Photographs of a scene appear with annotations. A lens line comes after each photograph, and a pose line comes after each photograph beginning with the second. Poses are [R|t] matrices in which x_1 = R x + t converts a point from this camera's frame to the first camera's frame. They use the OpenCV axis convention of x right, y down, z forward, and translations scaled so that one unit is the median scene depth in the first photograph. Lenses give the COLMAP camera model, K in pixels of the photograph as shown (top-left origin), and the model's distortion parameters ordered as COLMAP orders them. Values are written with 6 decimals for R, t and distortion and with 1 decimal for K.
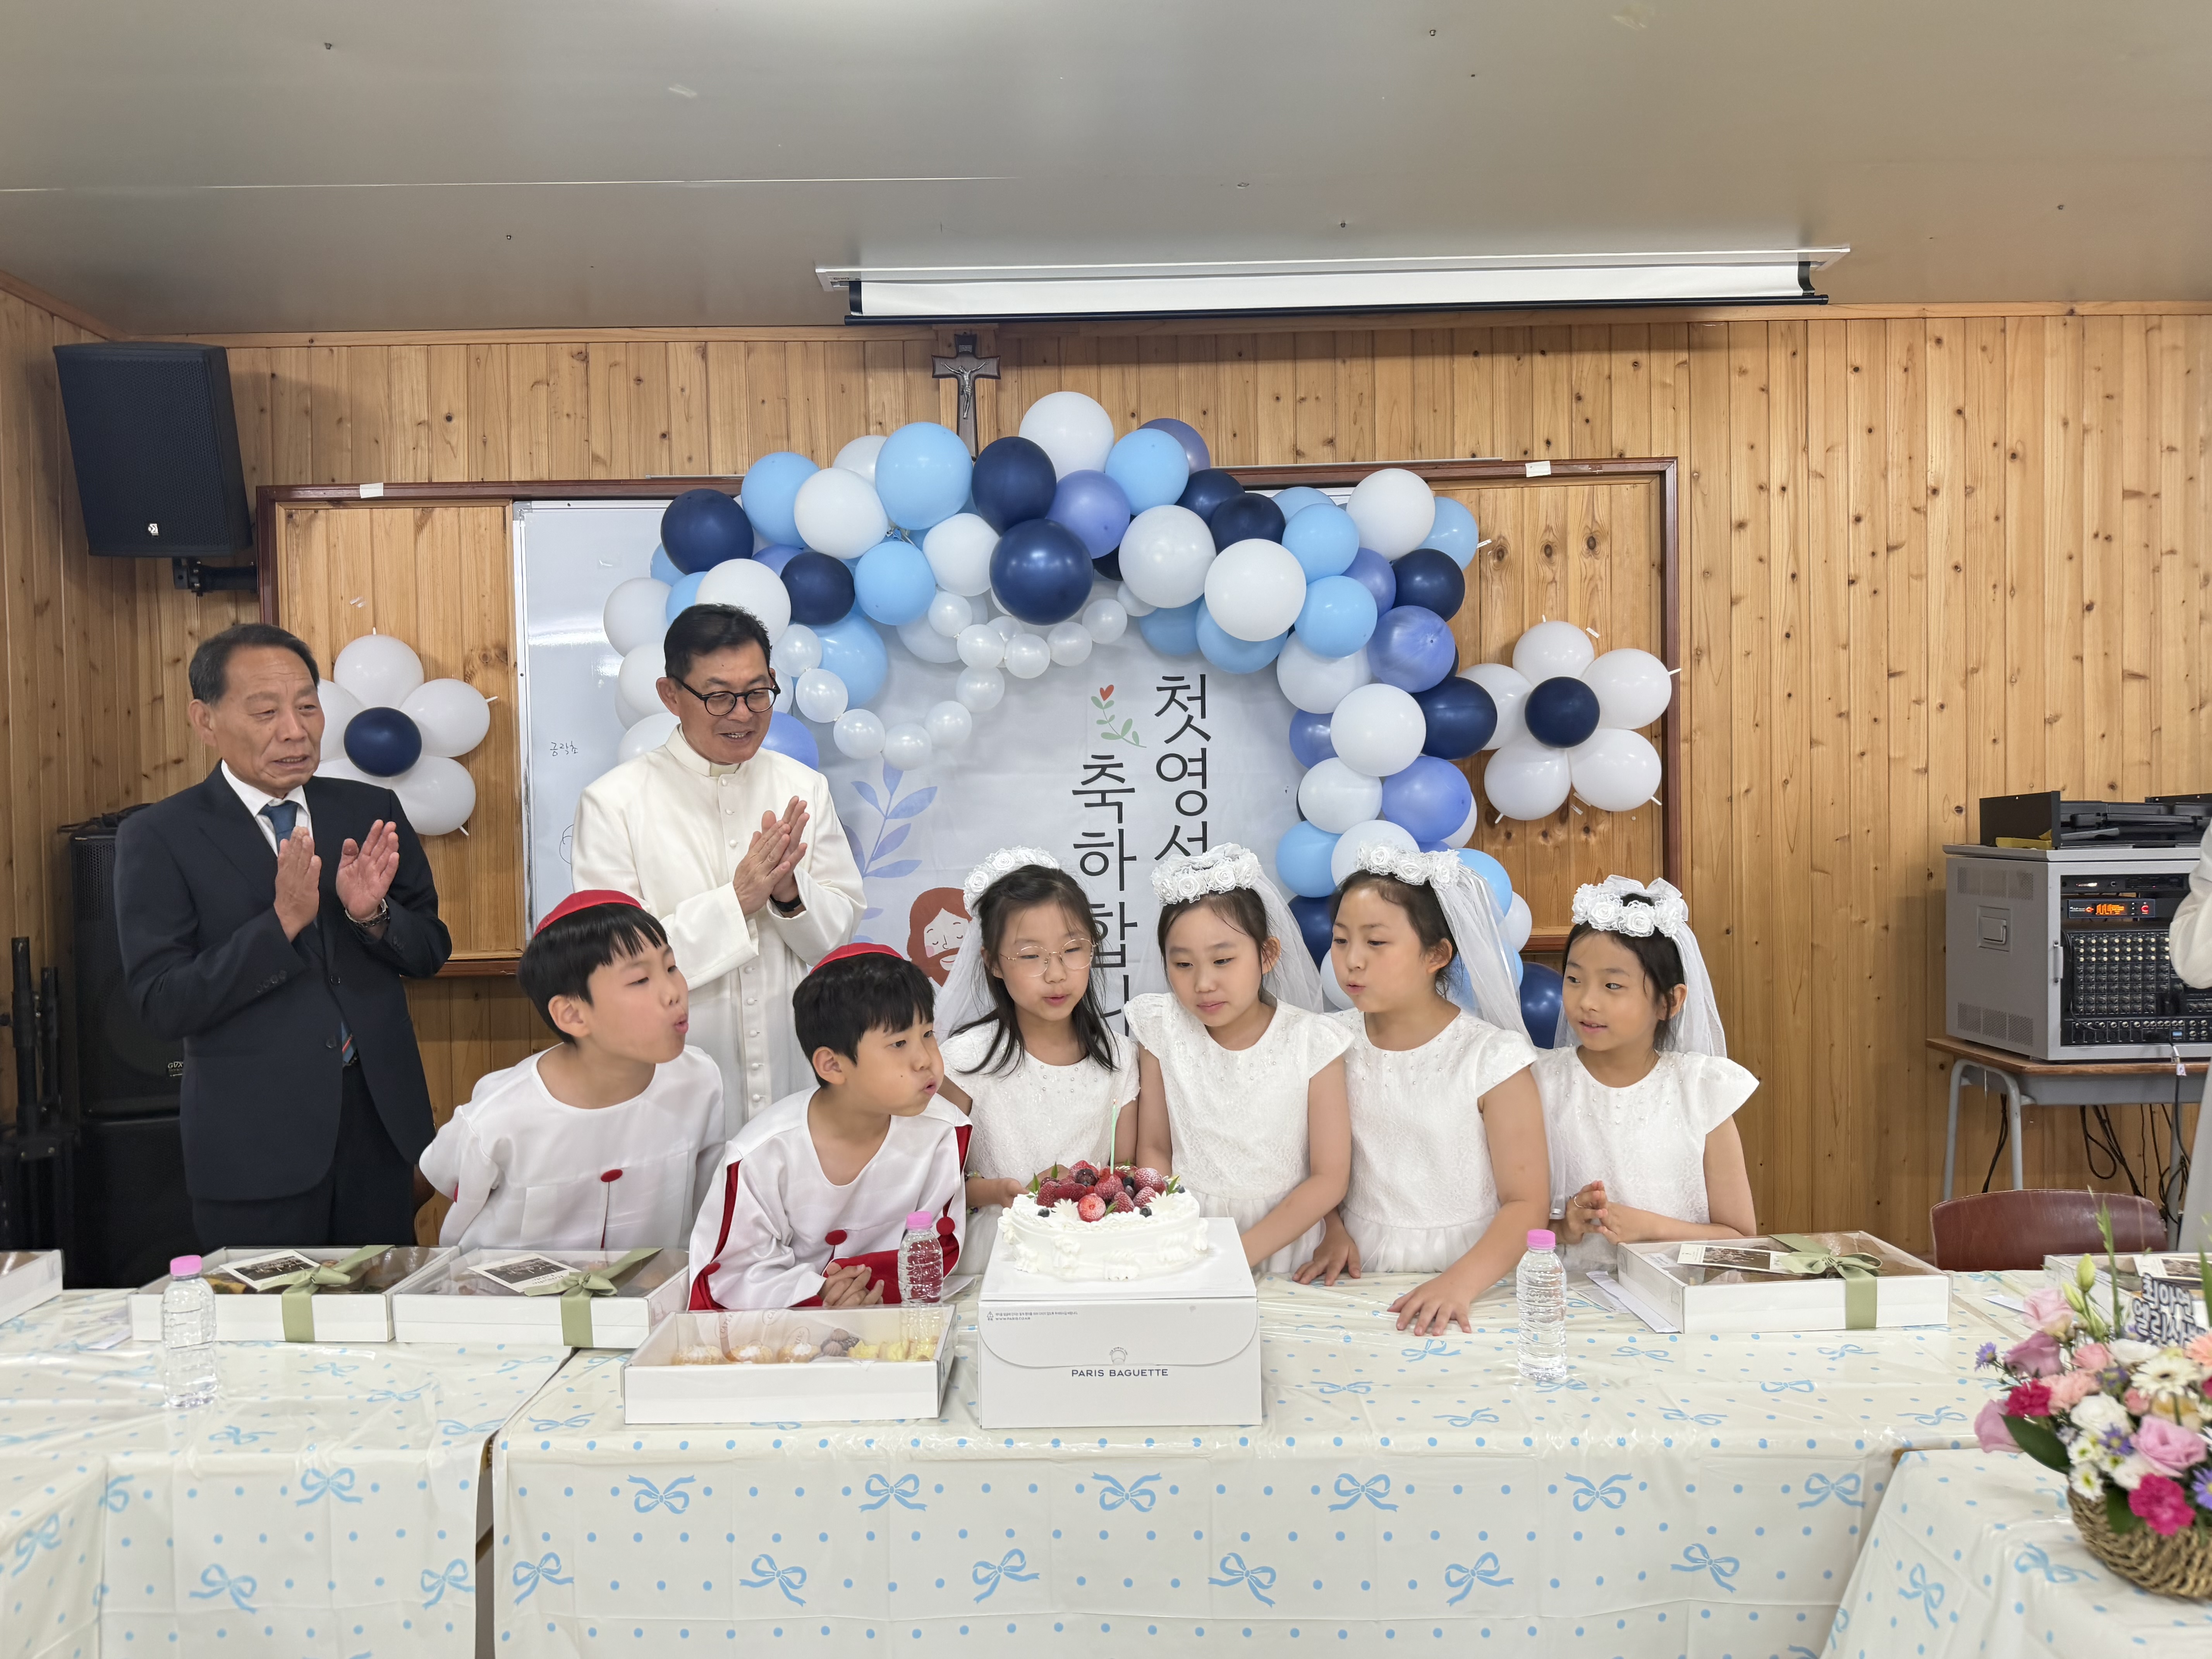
lens RADIAL K [[1578.0, 0, 1102.2], [0, 1578.0, 834.5], [0, 0, 1]] dist [0.045546, -0.074227]
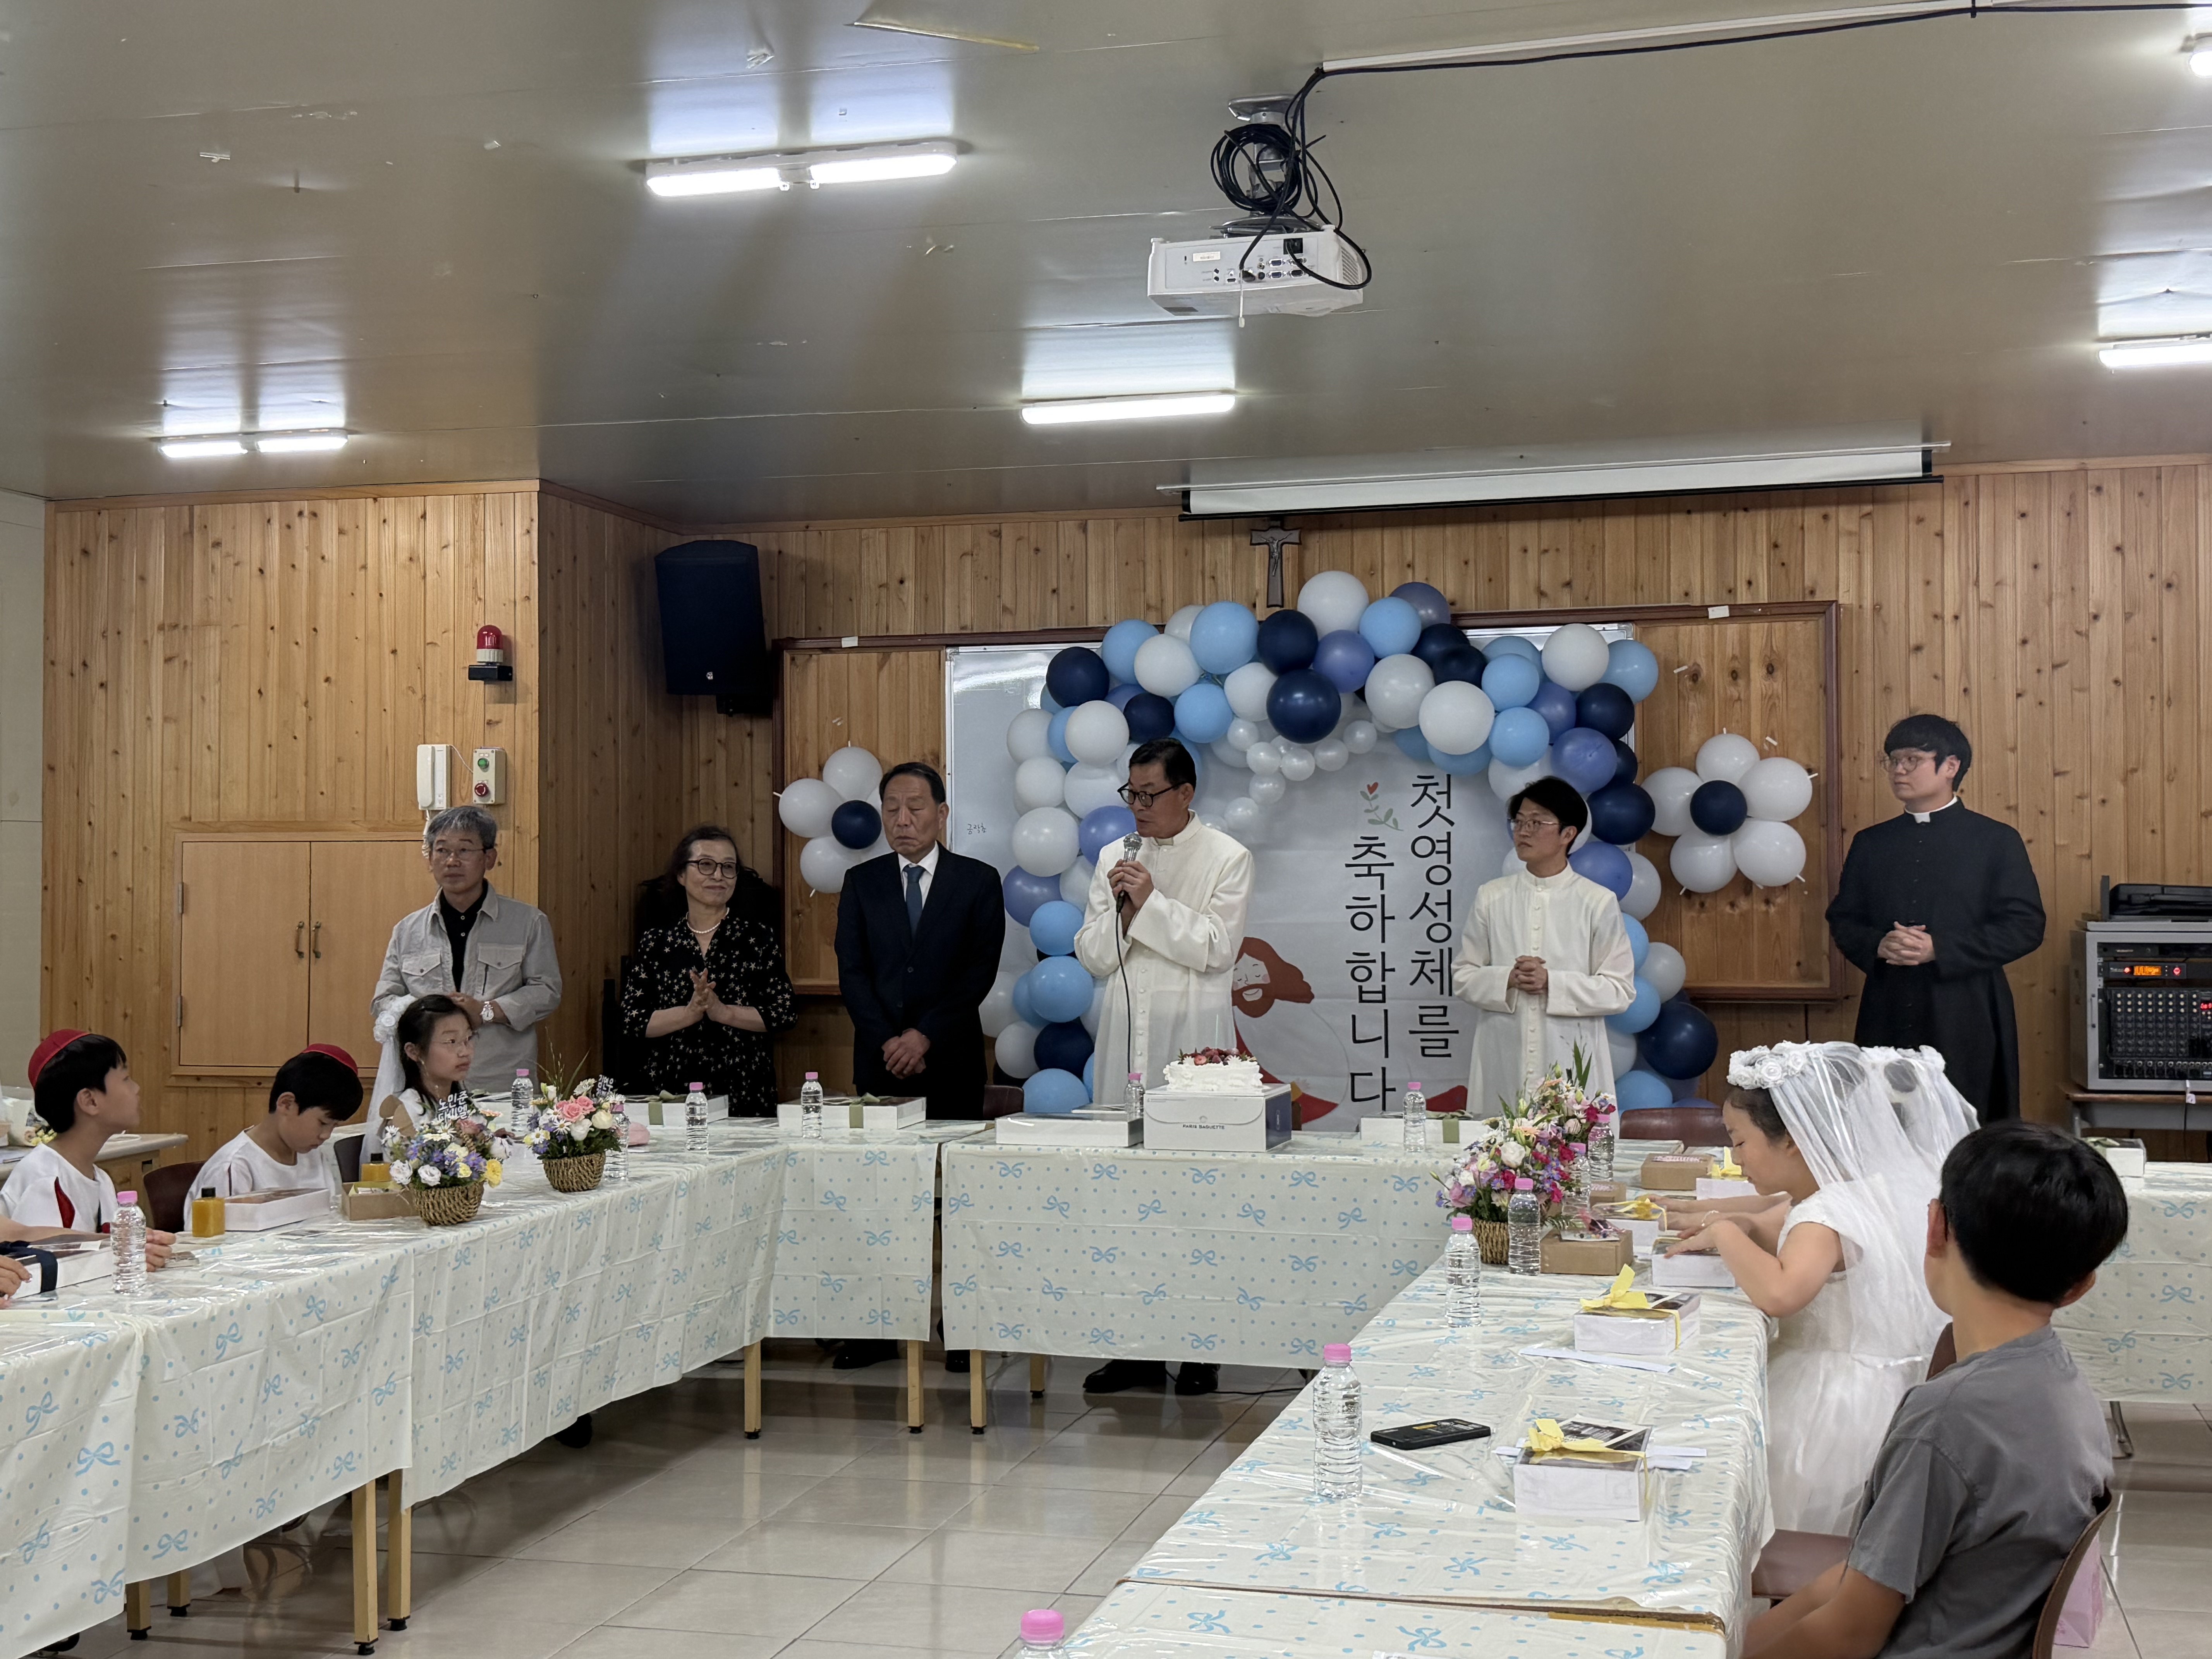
lens RADIAL K [[2586.5, 0, 1130.7], [0, 2586.5, 826.3], [0, 0, 1]] dist [0.206576, -0.467714]
pose [[0.964244, 0.008383, -0.264883, 0.369623], [-0.017933, 0.999273, -0.033654, 0.015908], [0.264409, 0.037201, 0.963693, -1.088489]]
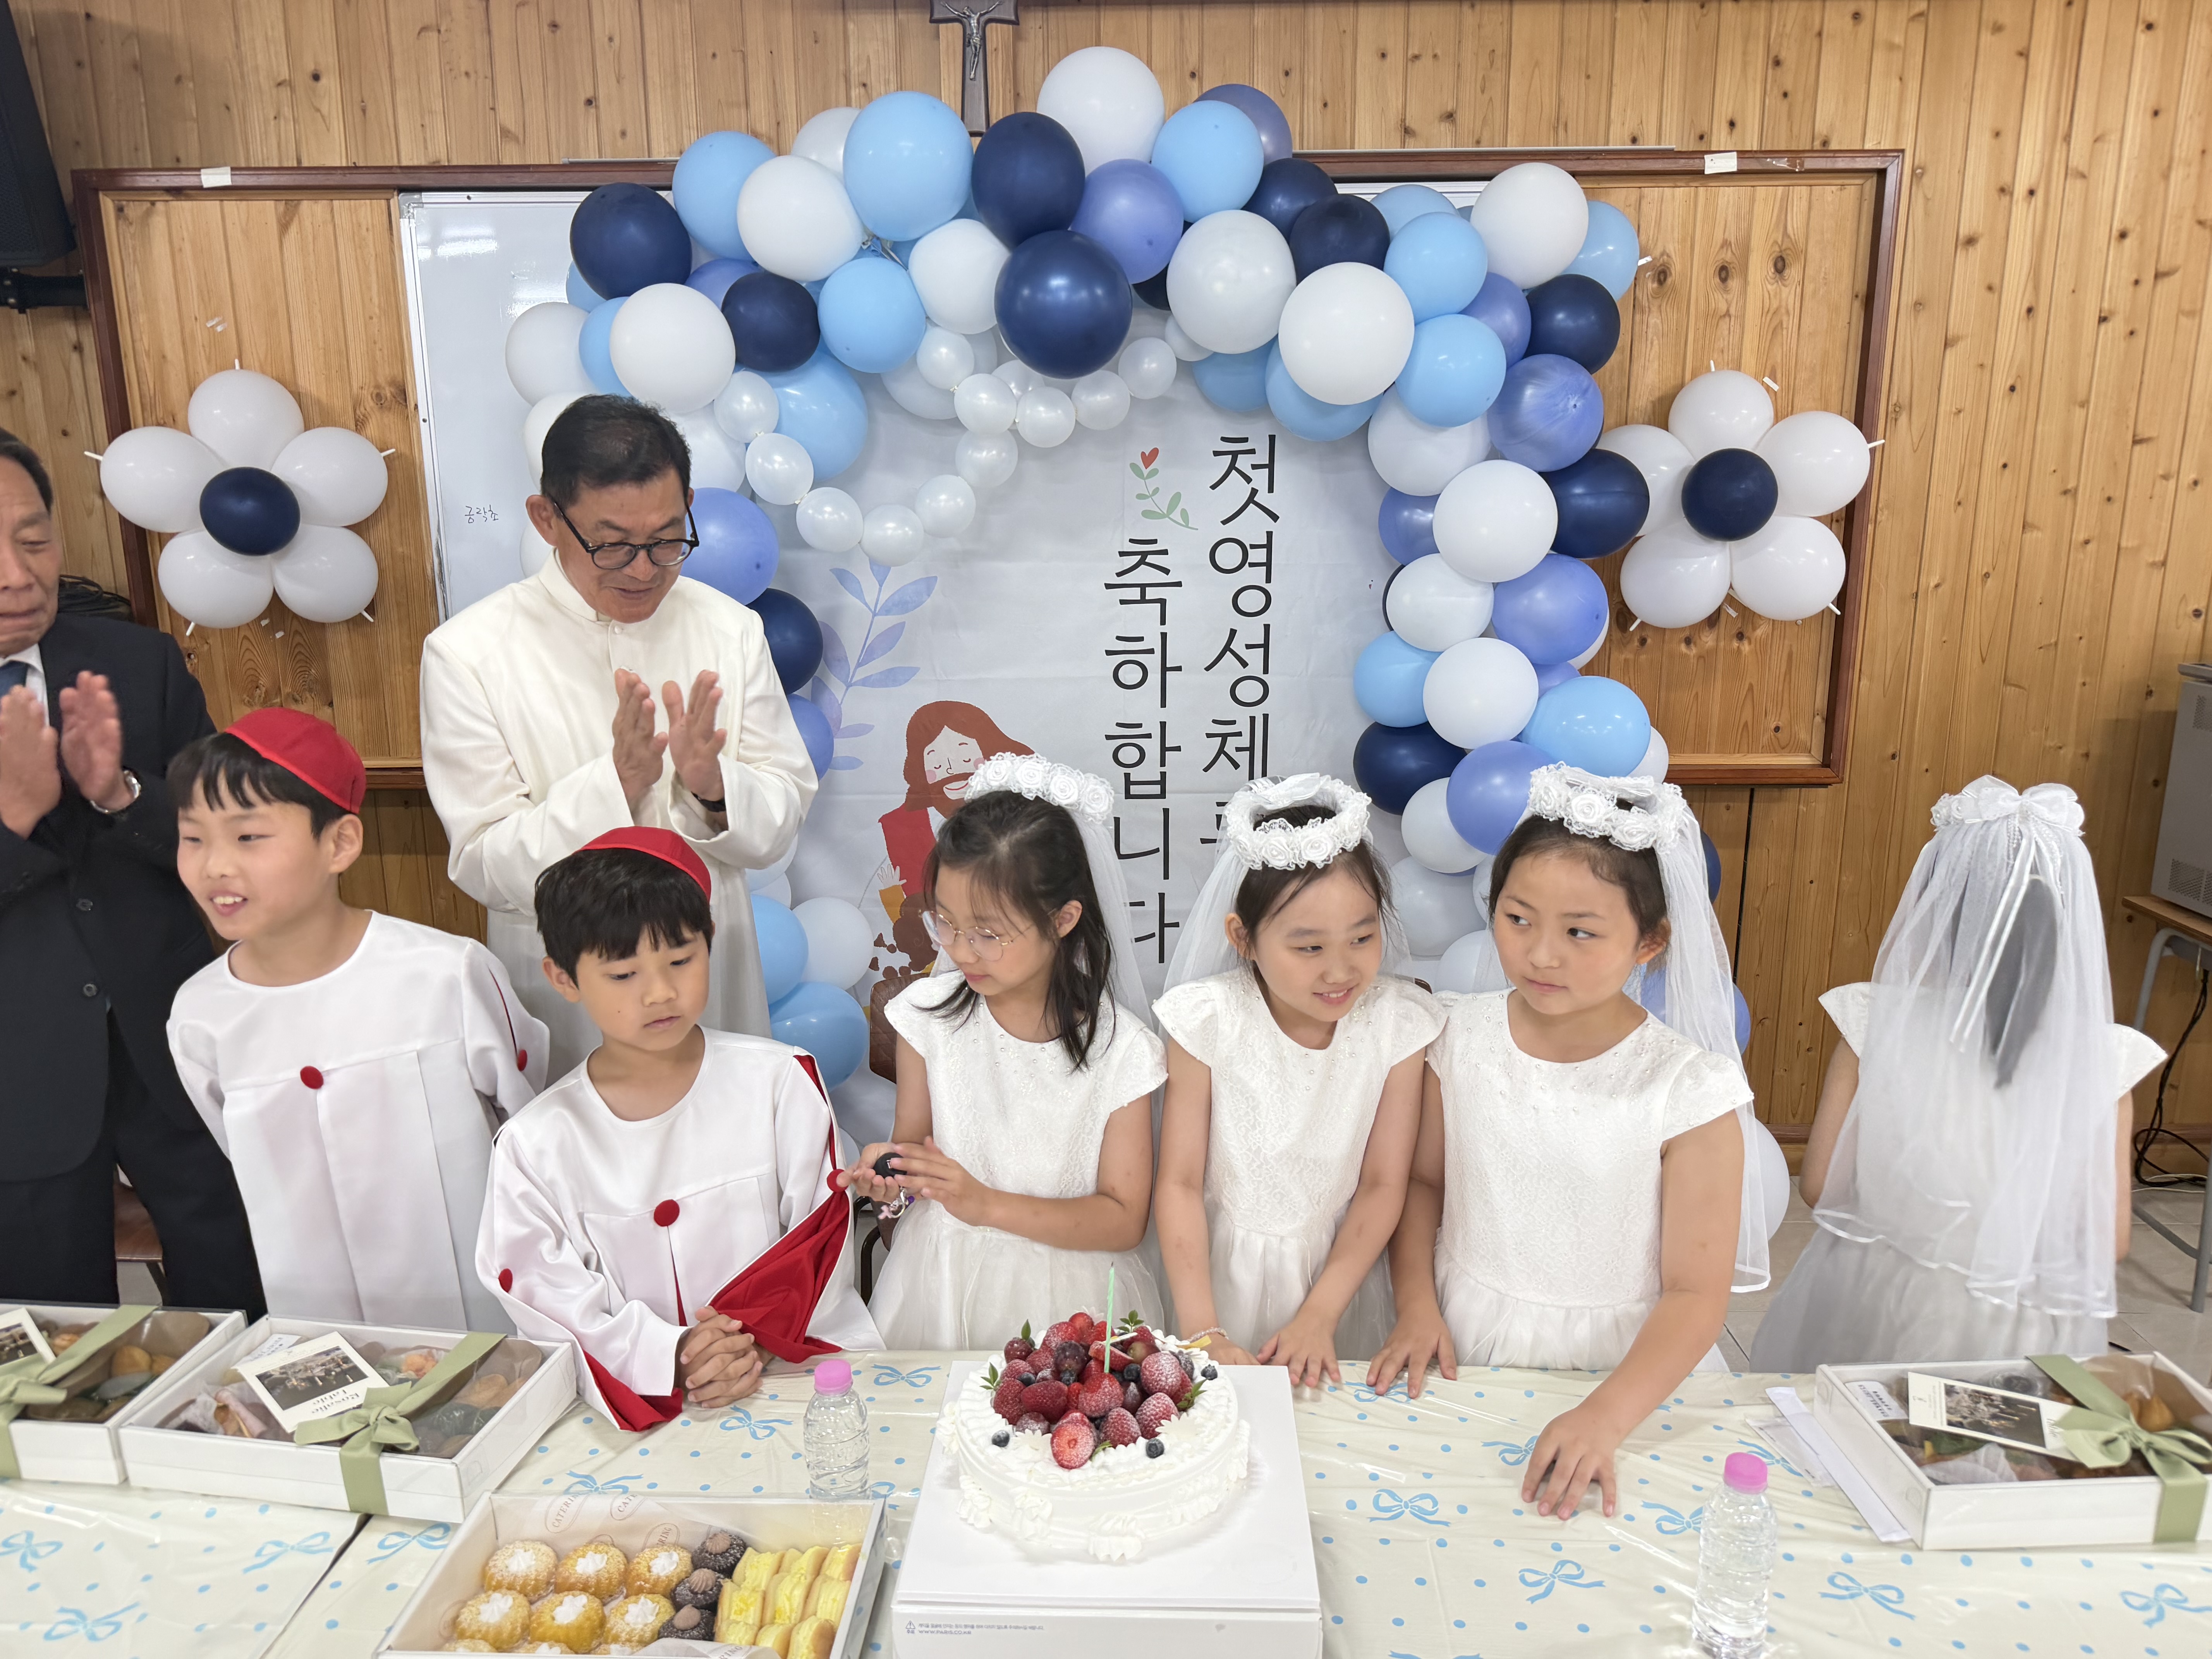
lens RADIAL K [[1584.2, 0, 1121.4], [0, 1584.2, 833.5], [0, 0, 1]] dist [-0.000639, -0.000828]
pose [[0.999537, 0.020828, -0.022185, 0.010004], [-0.015915, 0.979199, 0.202278, -0.063190], [0.025937, -0.201832, 0.979077, 0.177464]]
